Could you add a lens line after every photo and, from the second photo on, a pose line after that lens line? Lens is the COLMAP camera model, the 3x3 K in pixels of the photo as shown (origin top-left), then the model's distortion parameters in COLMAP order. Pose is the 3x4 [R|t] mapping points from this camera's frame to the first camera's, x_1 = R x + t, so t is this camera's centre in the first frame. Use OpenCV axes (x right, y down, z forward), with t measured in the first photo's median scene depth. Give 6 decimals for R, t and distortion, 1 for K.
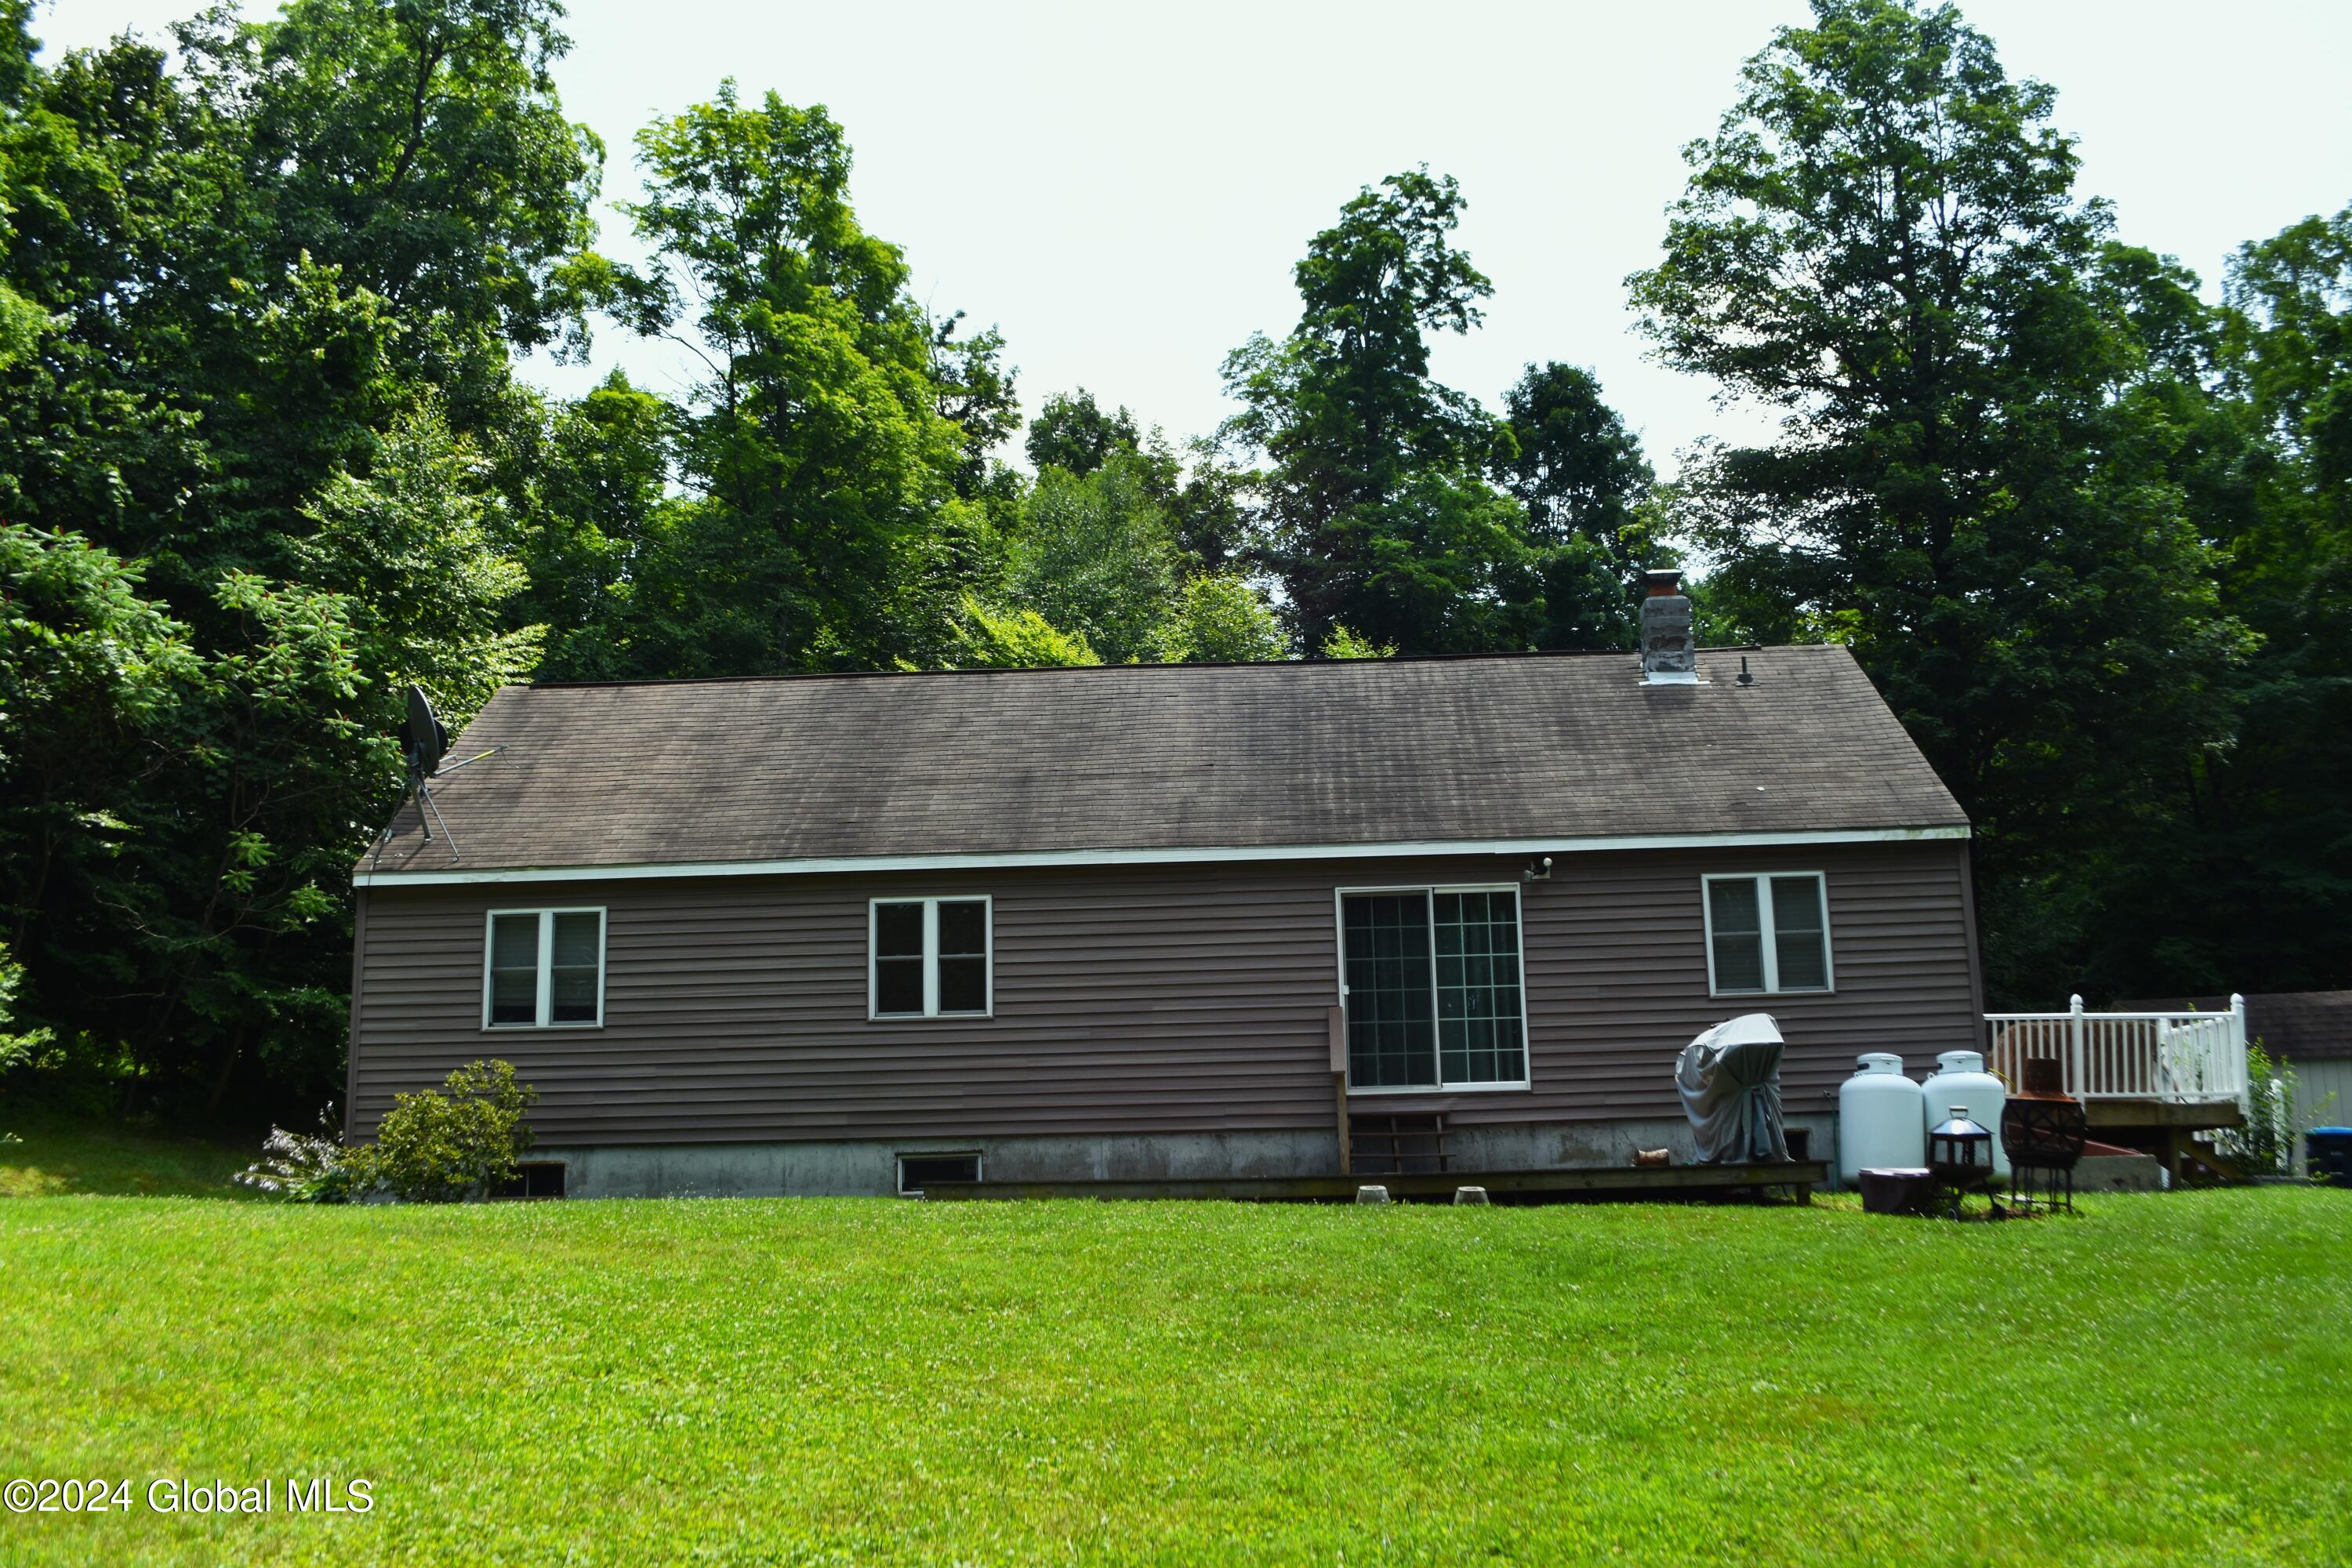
lens RADIAL K [[2123.2, 0, 1189.3], [0, 2123.2, 801.0], [0, 0, 1]] dist [-0.076966, 0.019380]
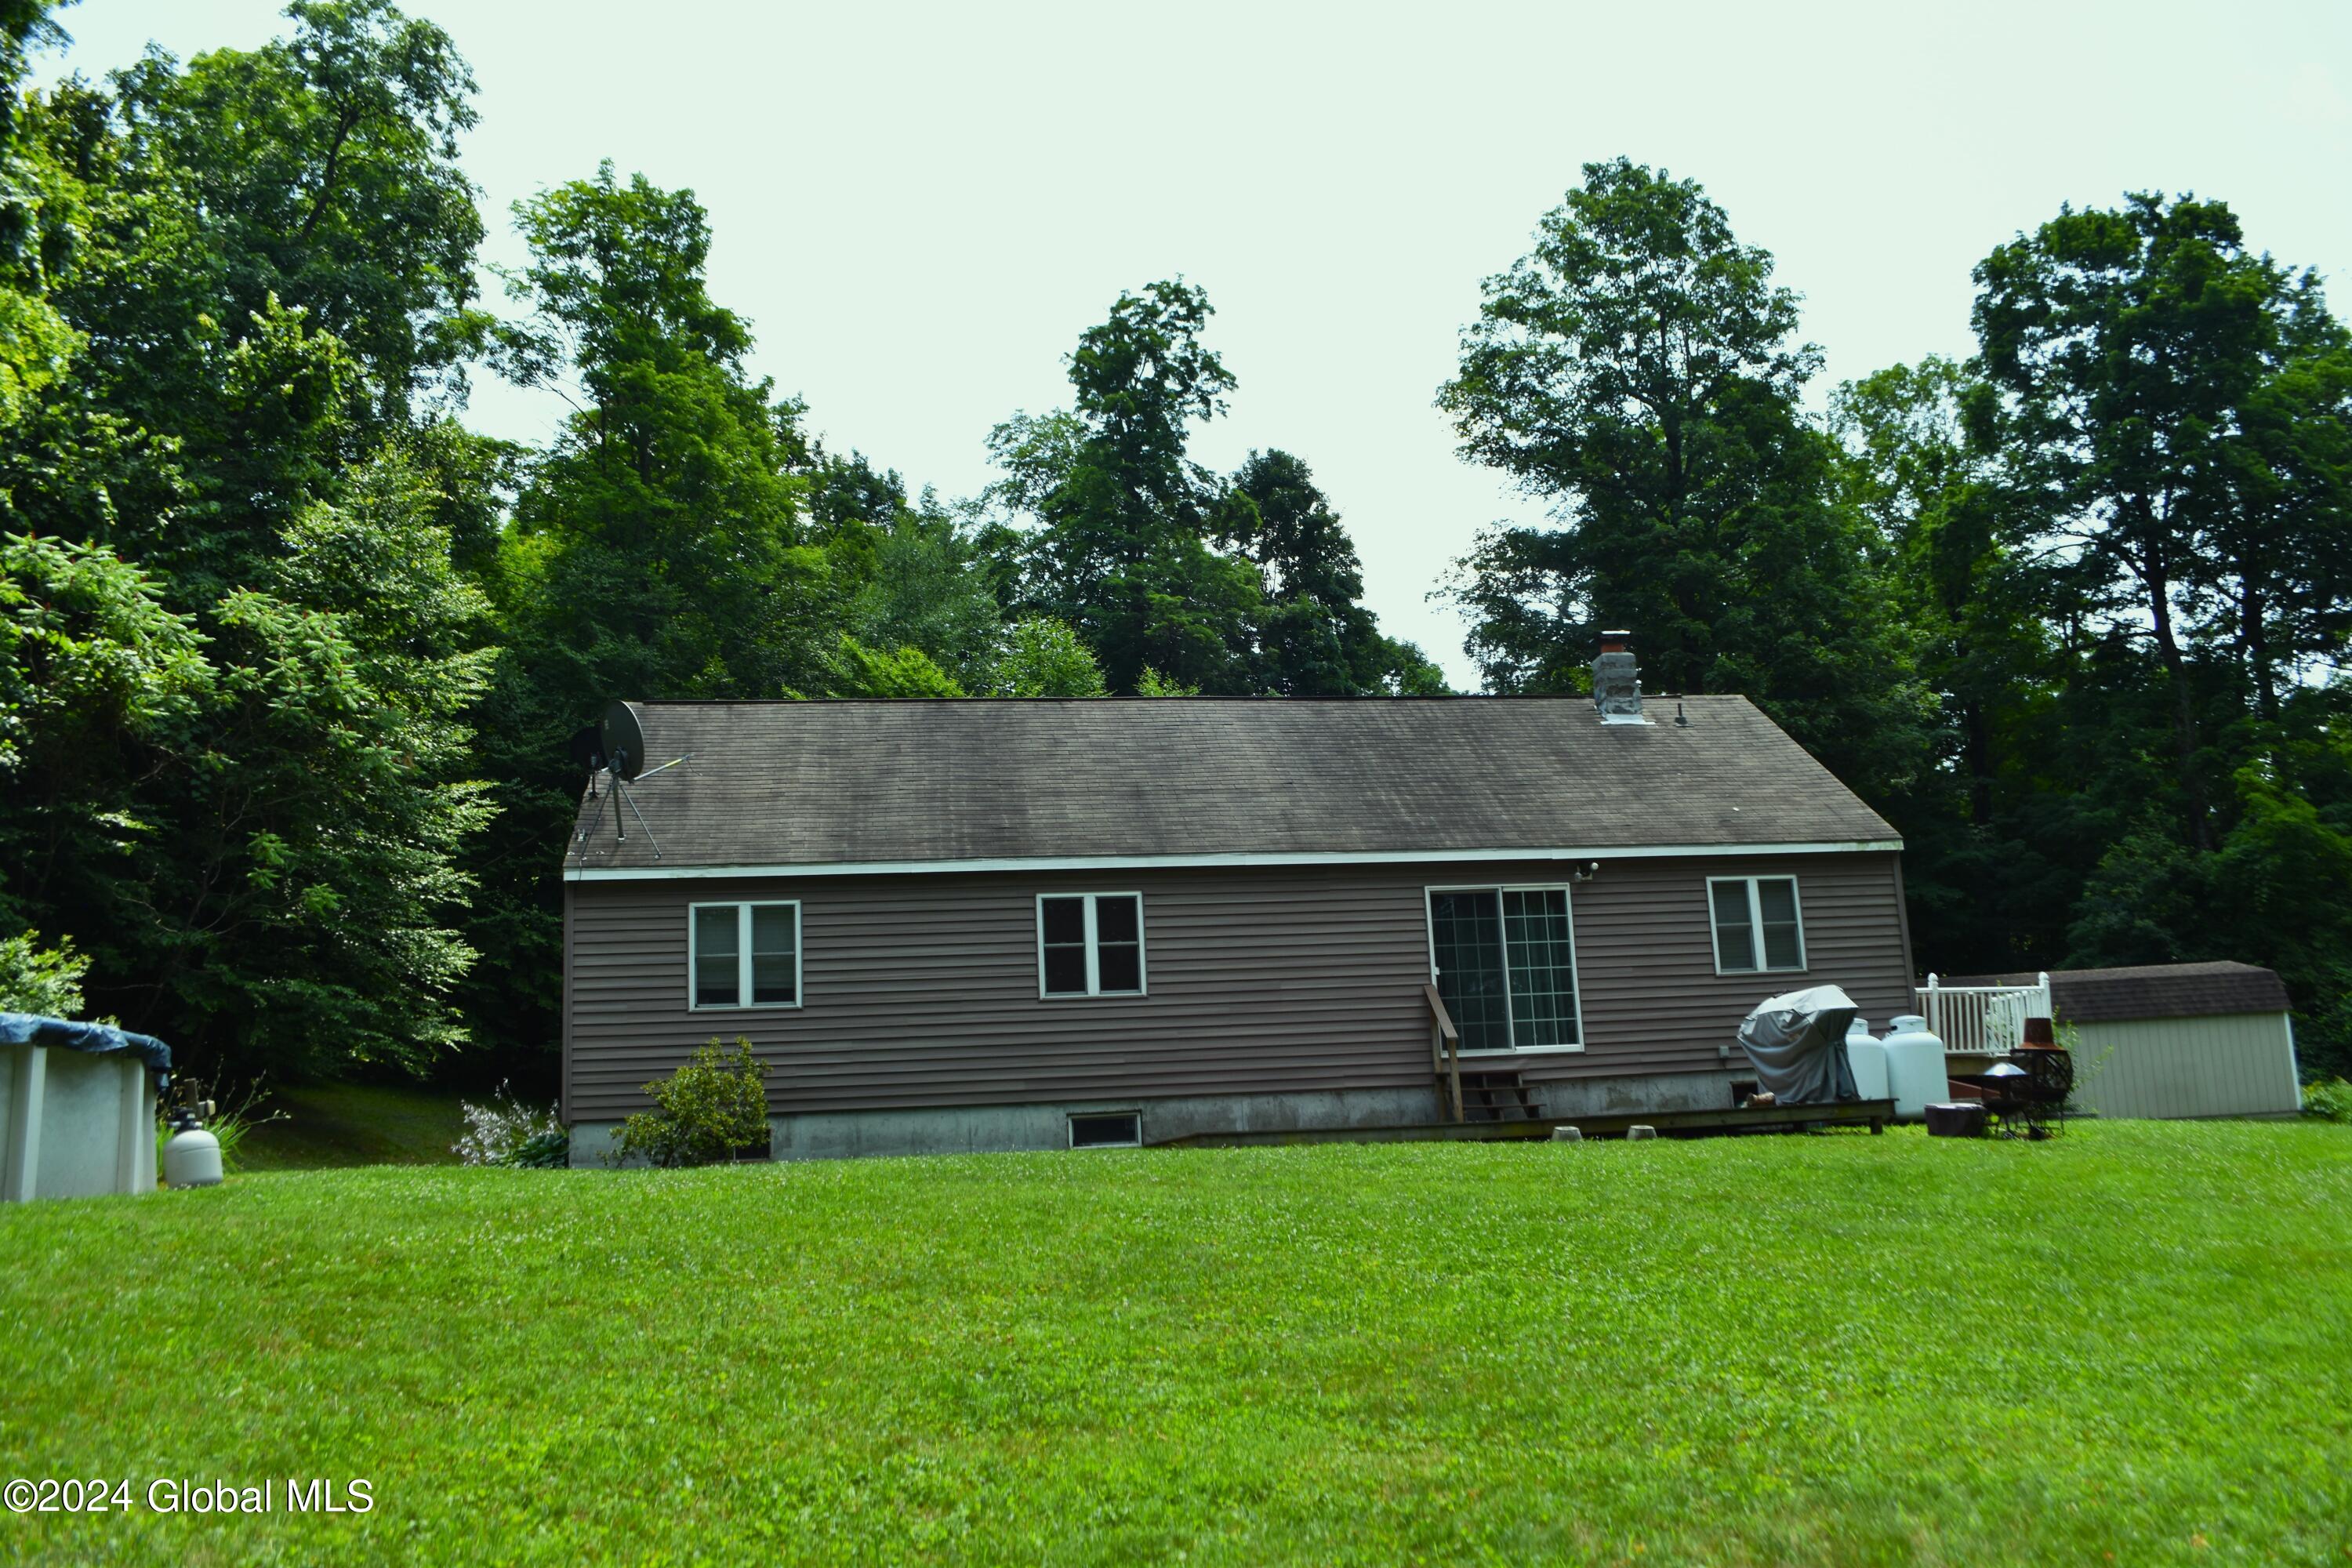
lens RADIAL K [[1857.5, 0, 1186.8], [0, 1857.5, 805.8], [0, 0, 1]] dist [-0.085123, 0.013242]
pose [[0.980044, 0.013673, 0.198312, -0.247498], [-0.012021, 0.999882, -0.009530, 0.006083], [-0.198419, 0.006956, 0.980093, -0.007158]]
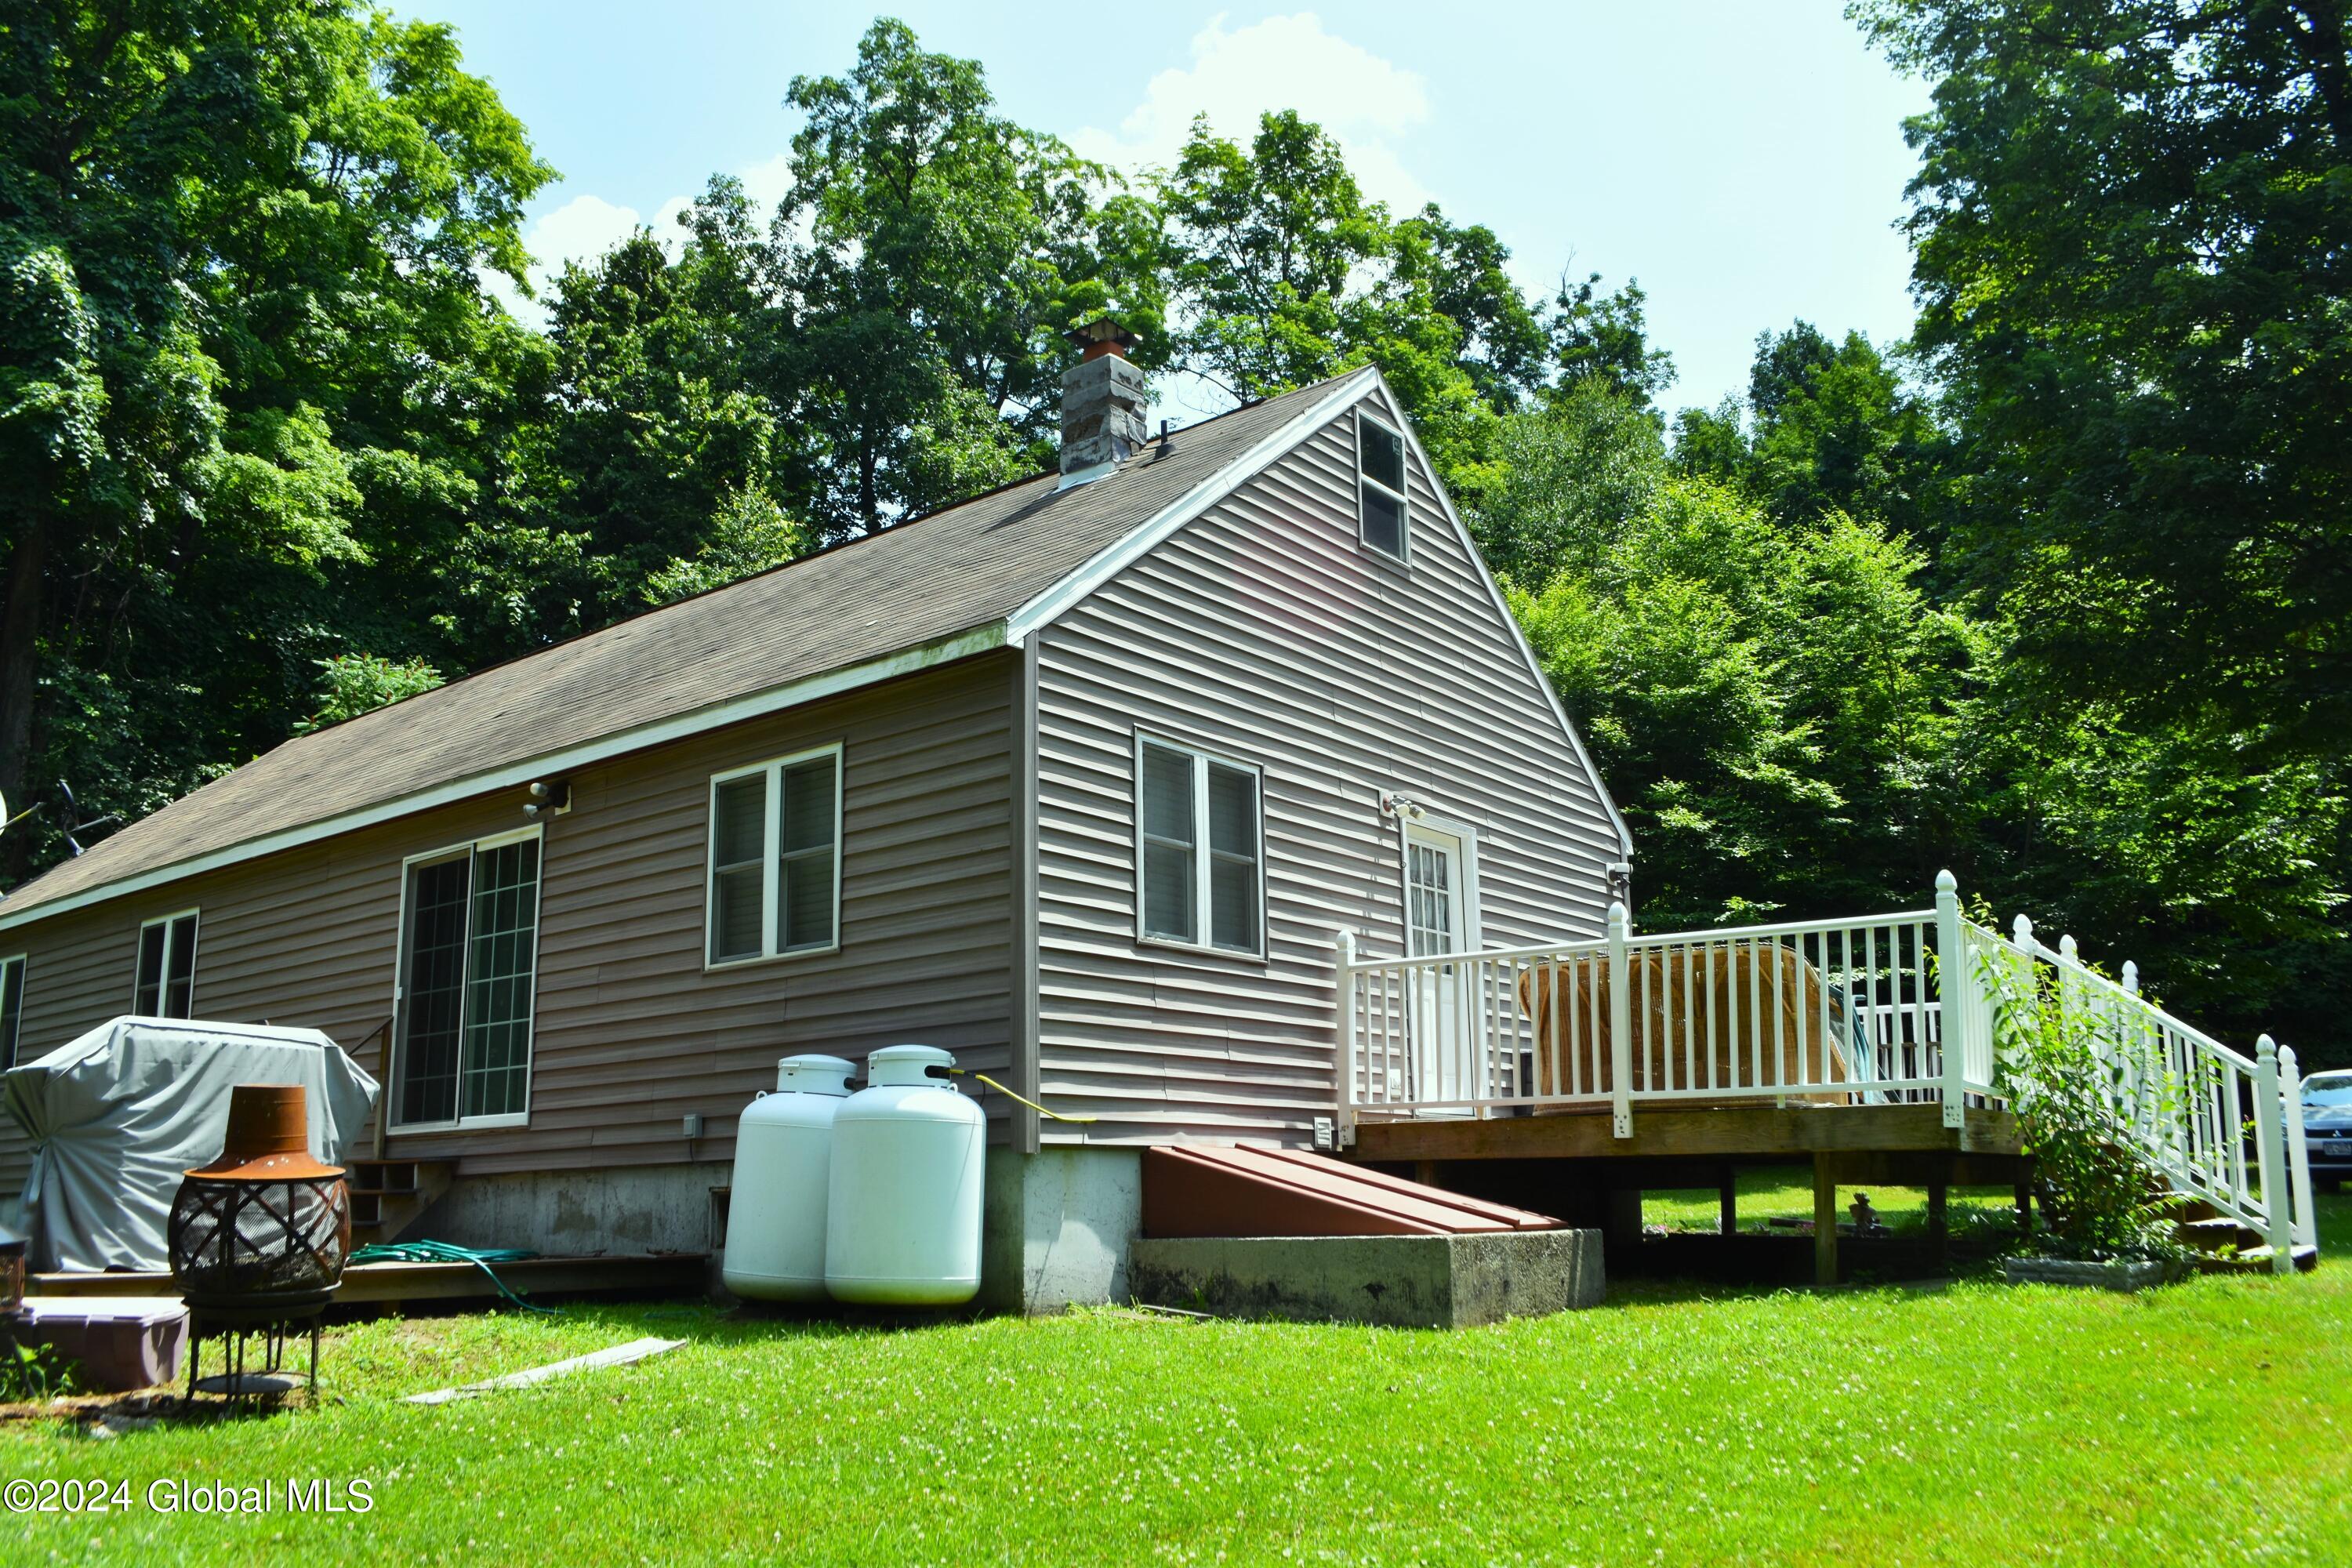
lens RADIAL K [[1857.5, 0, 1217.1], [0, 1857.5, 812.0], [0, 0, 1]] dist [-0.085123, 0.013242]
pose [[0.819830, -0.119153, -0.560072, 0.604222], [0.120835, 0.992084, -0.034184, 0.073829], [0.559712, -0.039651, 0.827738, 0.566143]]
